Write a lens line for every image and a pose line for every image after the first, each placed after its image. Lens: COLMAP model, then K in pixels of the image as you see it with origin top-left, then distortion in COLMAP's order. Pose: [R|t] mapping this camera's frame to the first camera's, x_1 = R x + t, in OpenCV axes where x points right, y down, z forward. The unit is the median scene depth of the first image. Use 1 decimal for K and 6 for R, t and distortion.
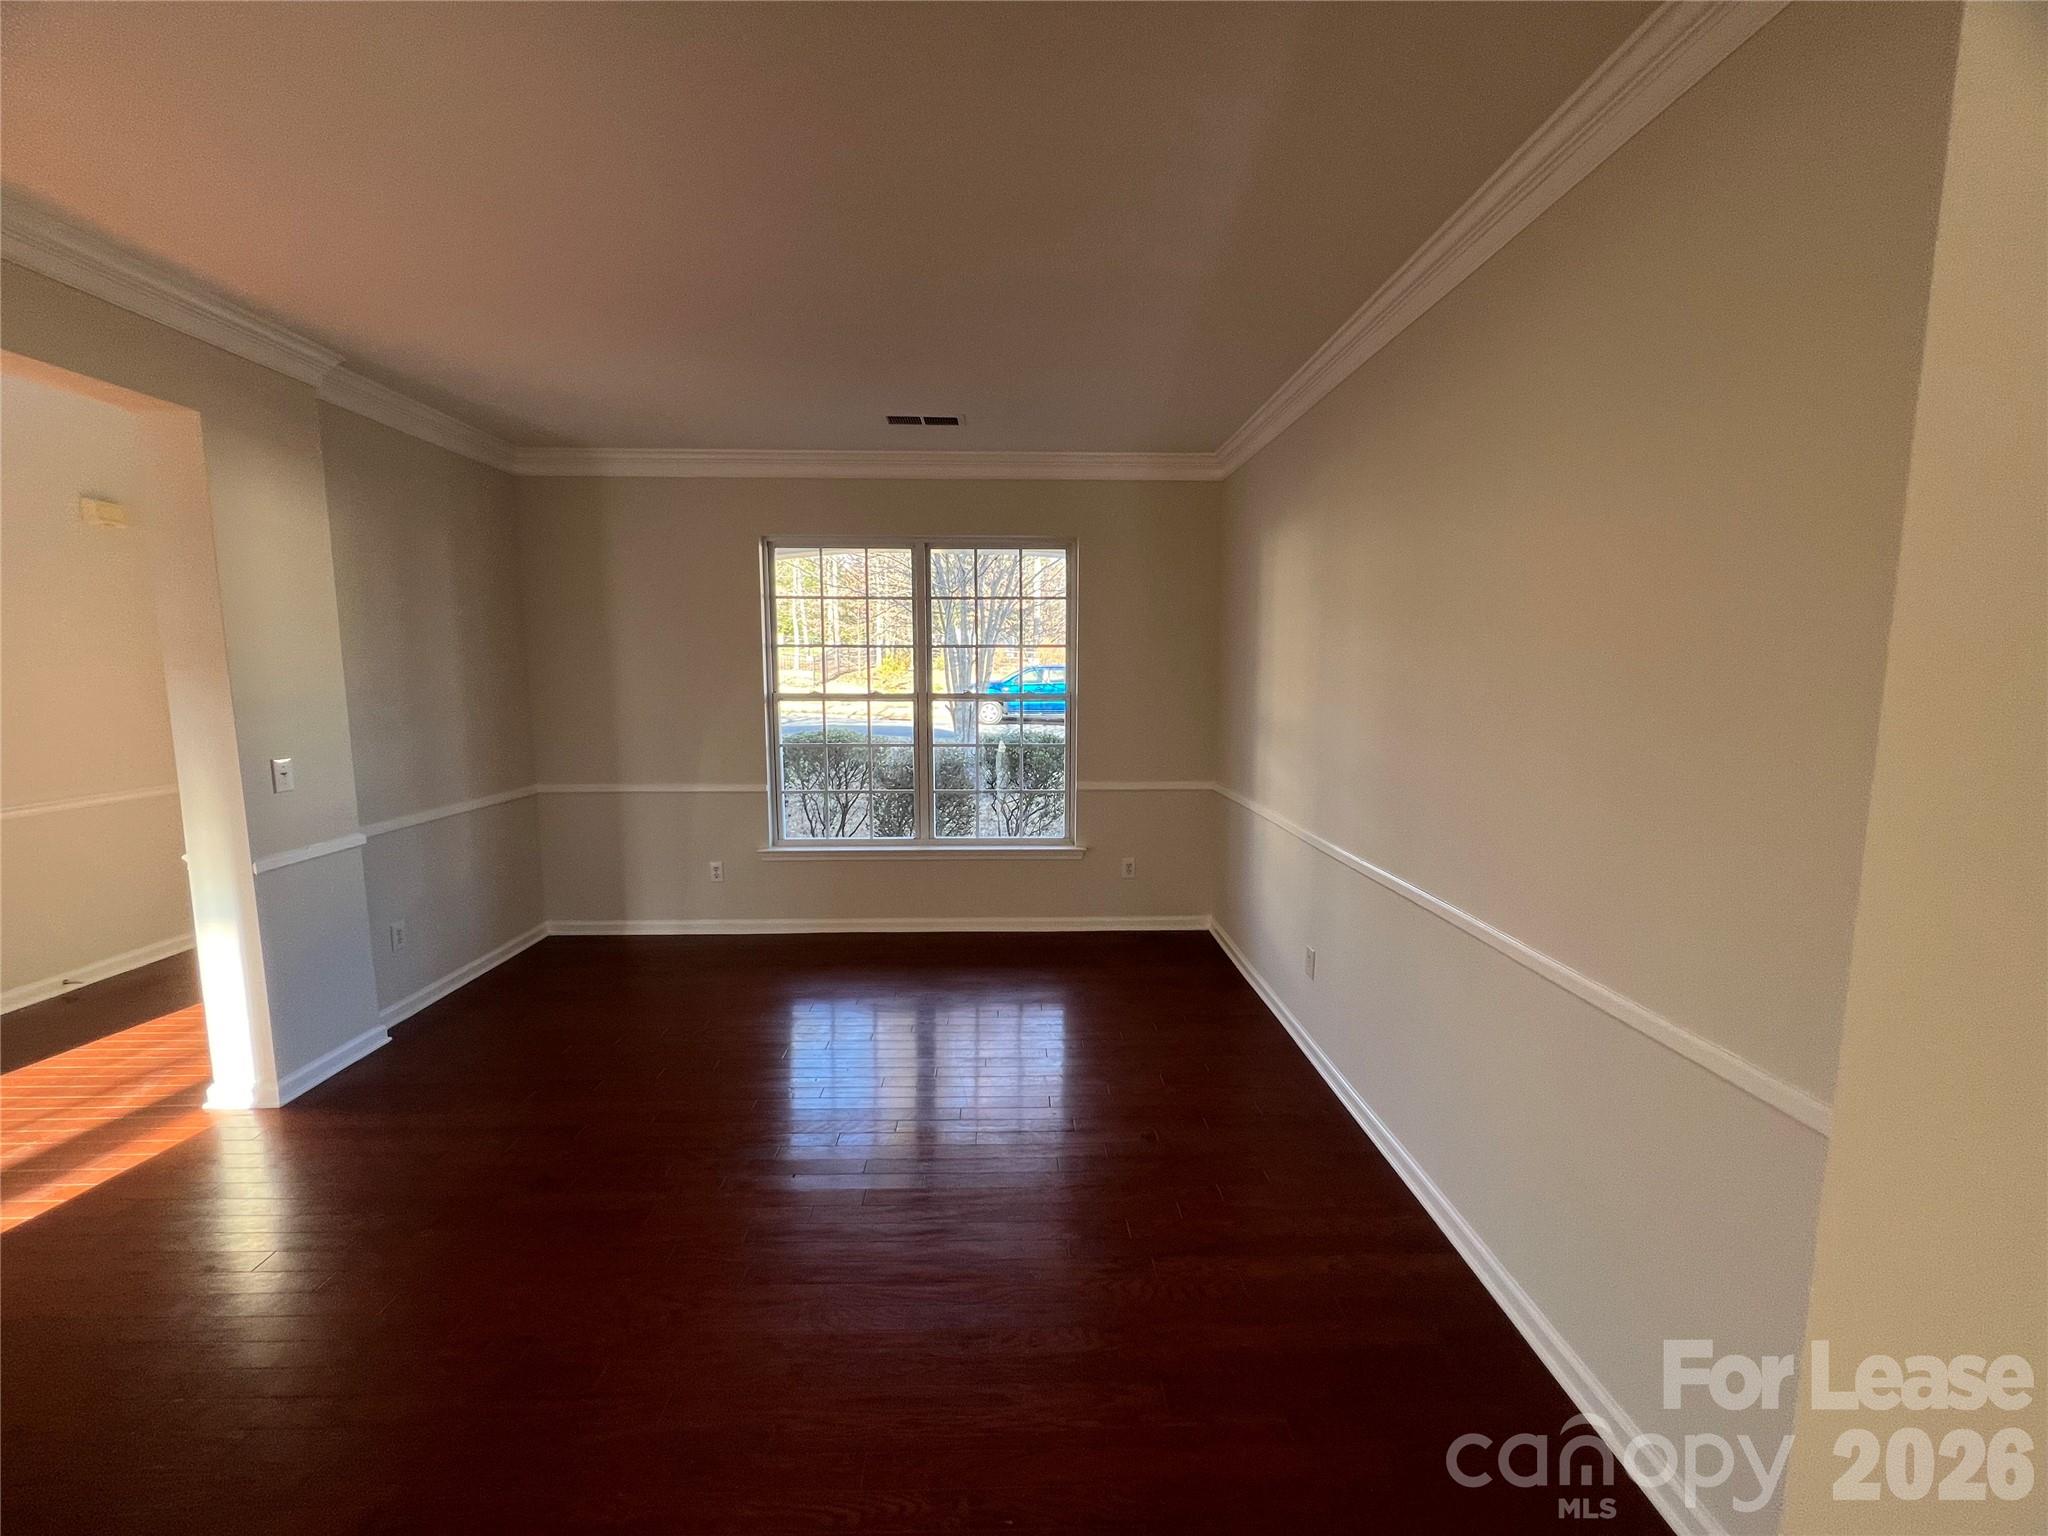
lens RADIAL K [[823.1, 0, 1024.0], [0, 823.1, 768.0], [0, 0, 1]] dist [0.000640, -0.000358]
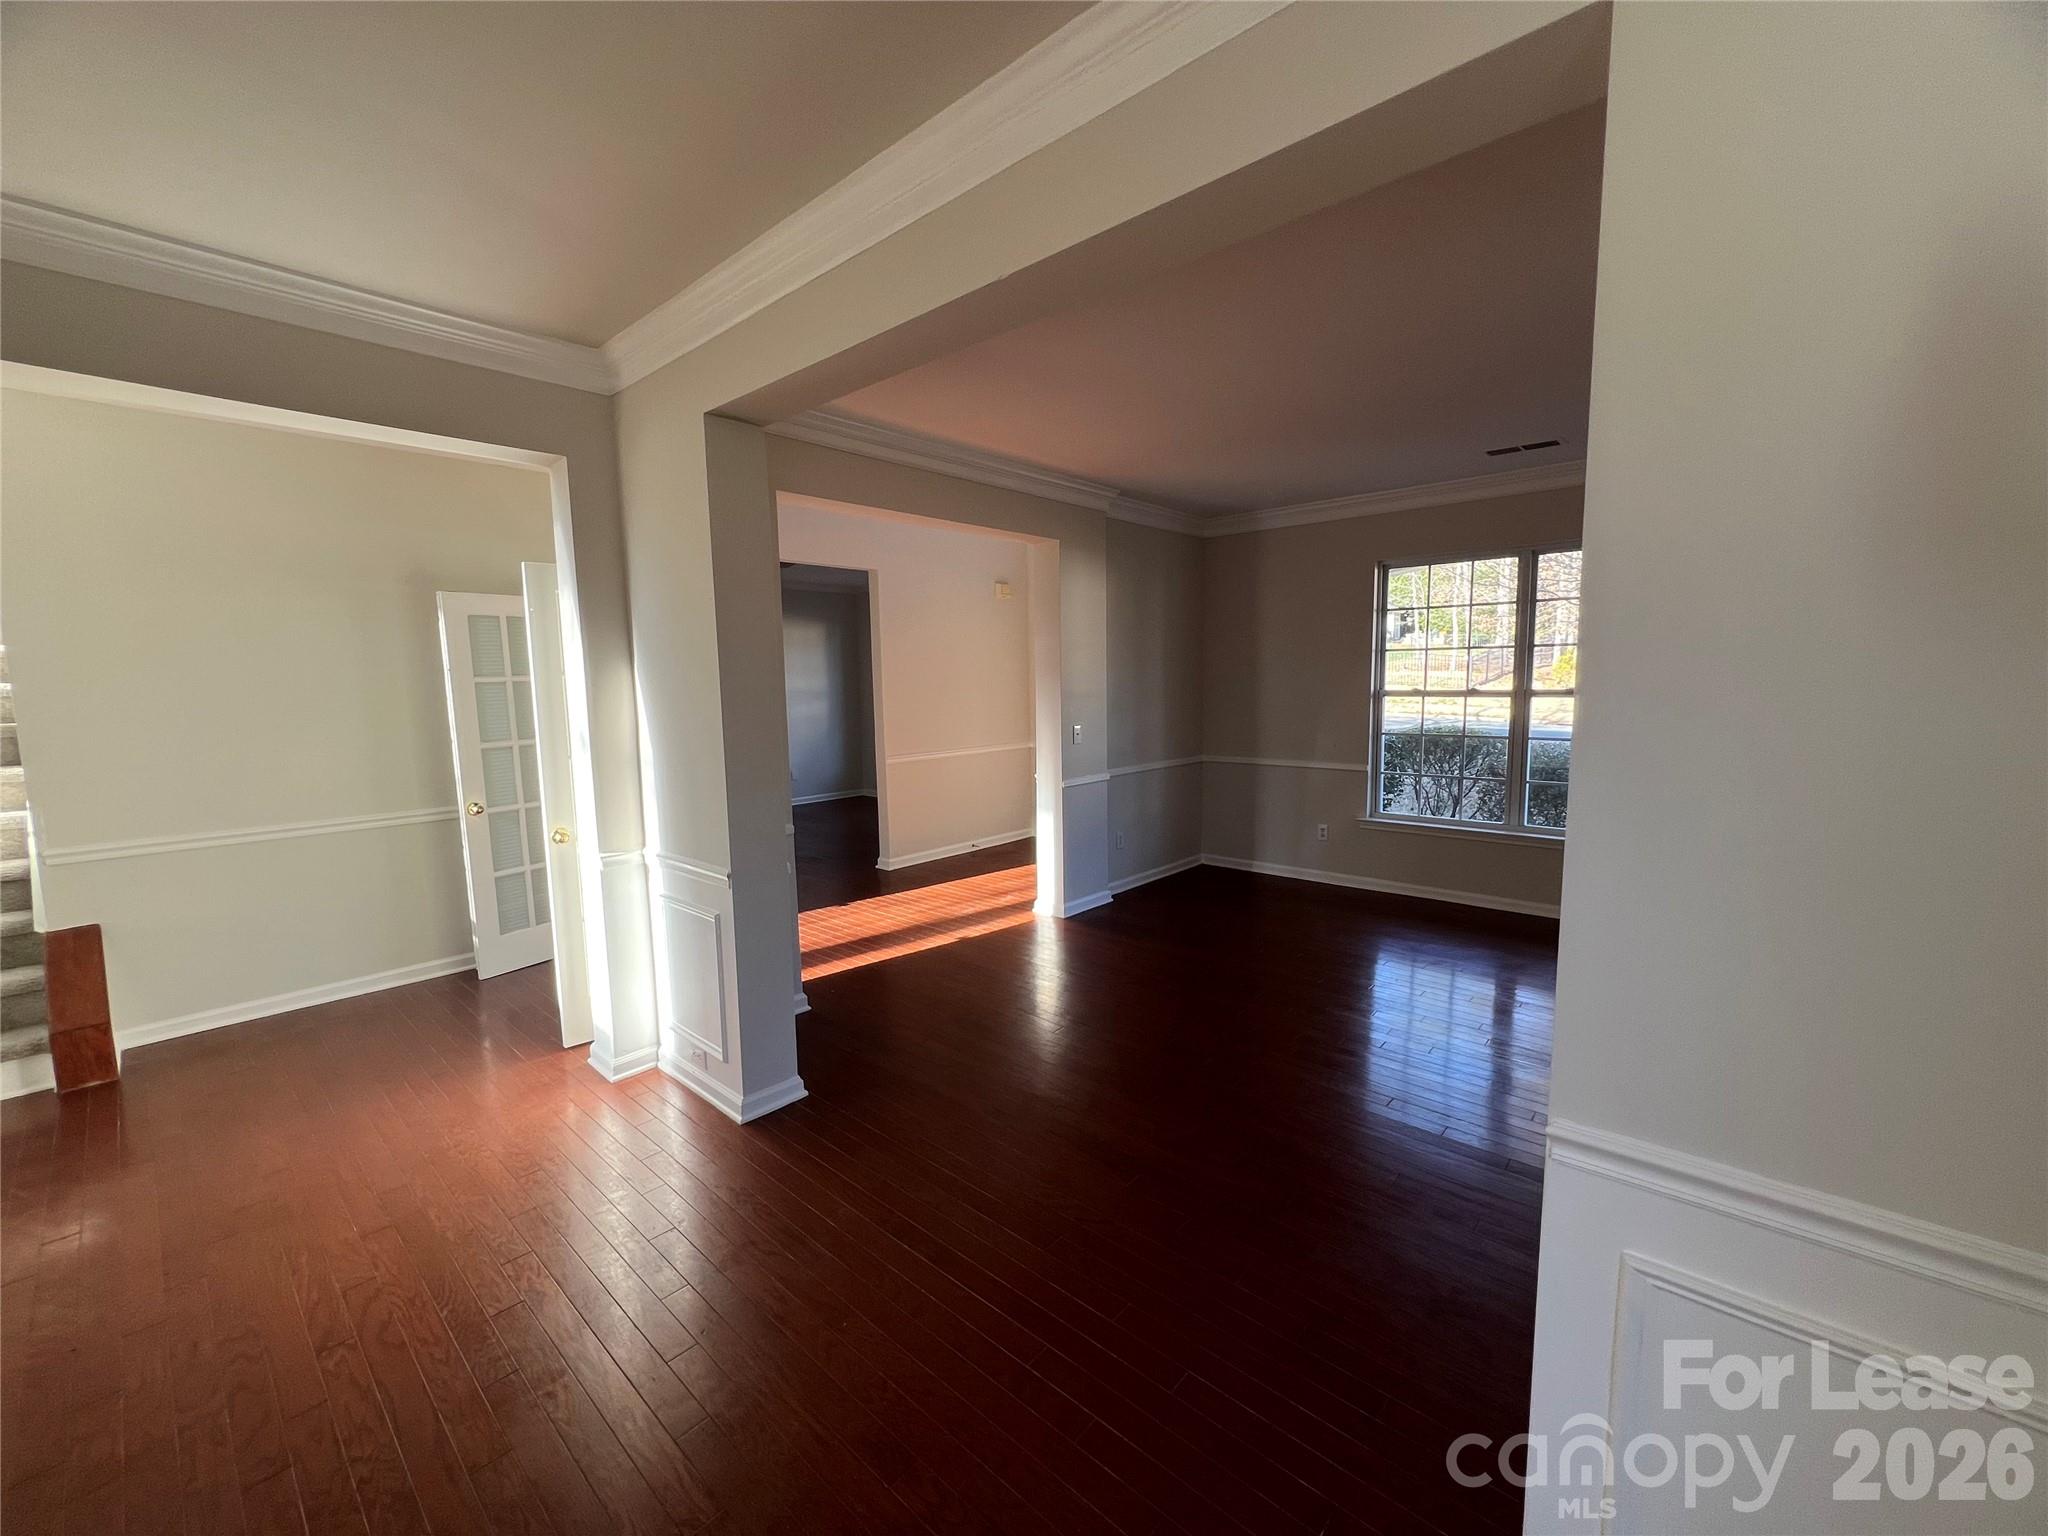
lens RADIAL K [[826.6, 0, 1024.0], [0, 826.6, 768.0], [0, 0, 1]] dist [0.000423, 0.000010]
pose [[0.727101, 0.062591, -0.683671, 0.156178], [-0.064734, 0.997649, 0.022489, 0.030465], [0.683471, 0.027905, 0.729444, -0.243715]]
